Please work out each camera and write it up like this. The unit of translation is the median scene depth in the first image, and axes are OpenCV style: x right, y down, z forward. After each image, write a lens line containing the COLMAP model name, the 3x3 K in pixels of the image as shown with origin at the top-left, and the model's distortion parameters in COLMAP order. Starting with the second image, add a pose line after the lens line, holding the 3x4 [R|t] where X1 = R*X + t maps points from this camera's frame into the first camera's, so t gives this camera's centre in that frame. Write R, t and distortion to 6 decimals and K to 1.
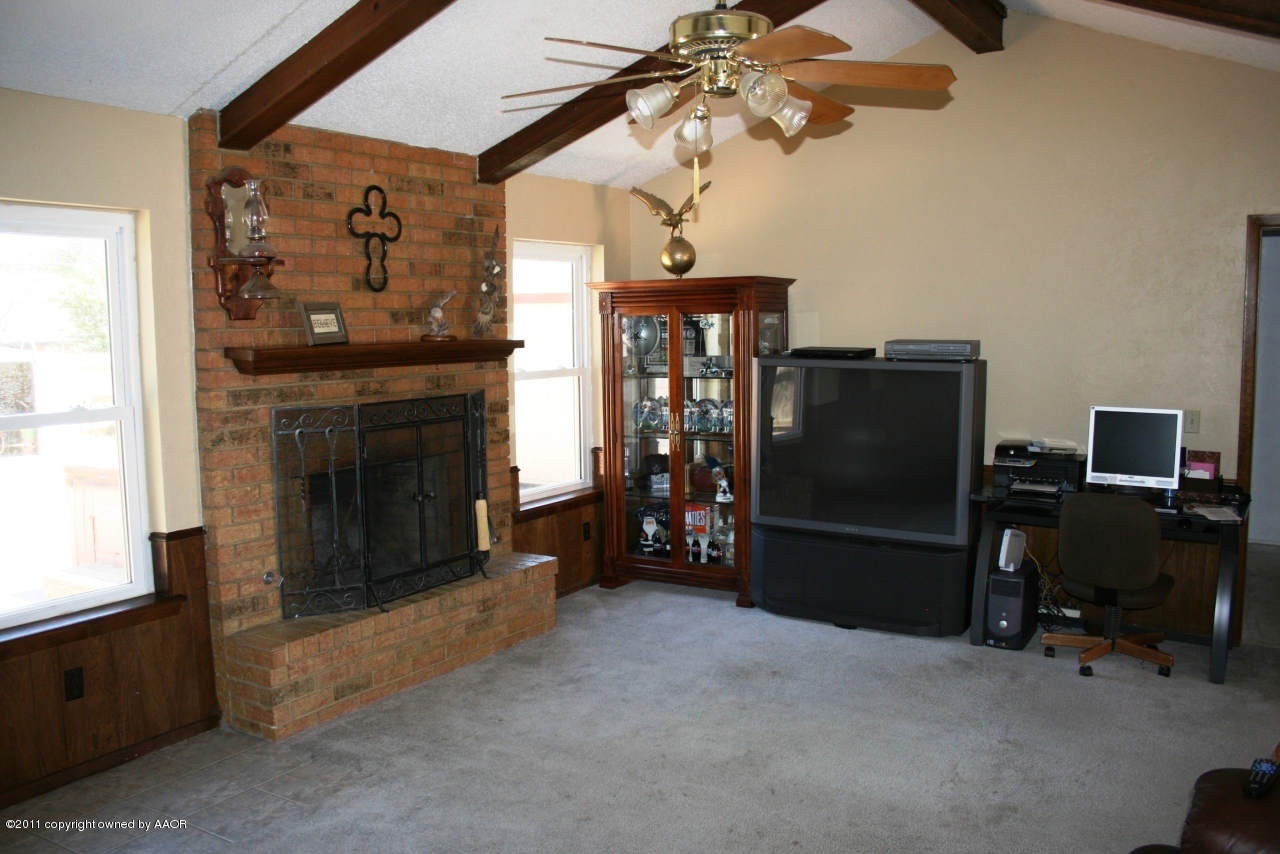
lens RADIAL K [[1049.6, 0, 640.0], [0, 1049.6, 427.0], [0, 0, 1]] dist [-0.157364, 0.123839]
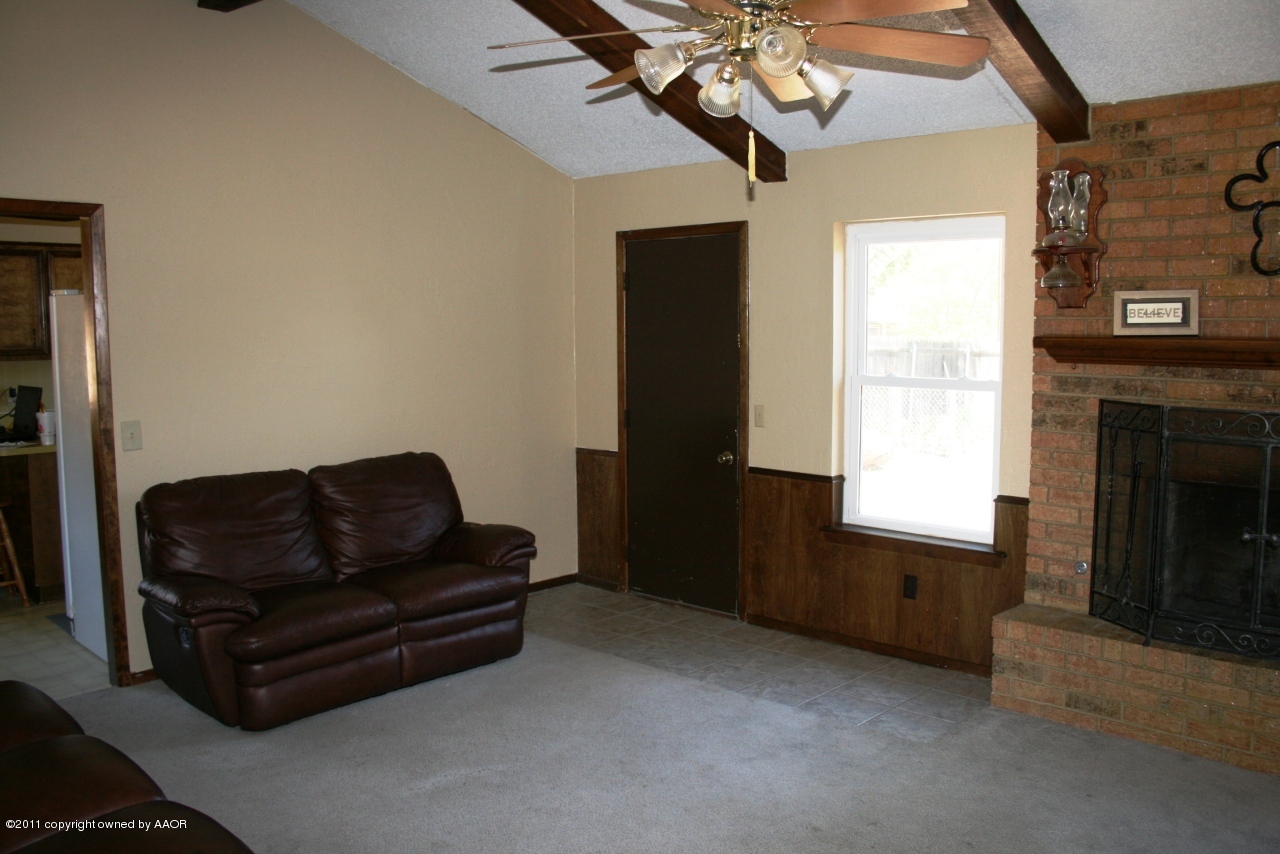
lens RADIAL K [[1049.6, 0, 640.0], [0, 1049.6, 427.0], [0, 0, 1]] dist [-0.157364, 0.123839]
pose [[-0.183649, 0.108821, -0.976950, 0.678496], [-0.096597, 0.987045, 0.128104, -0.074278], [0.978234, 0.117896, -0.170758, 0.745889]]
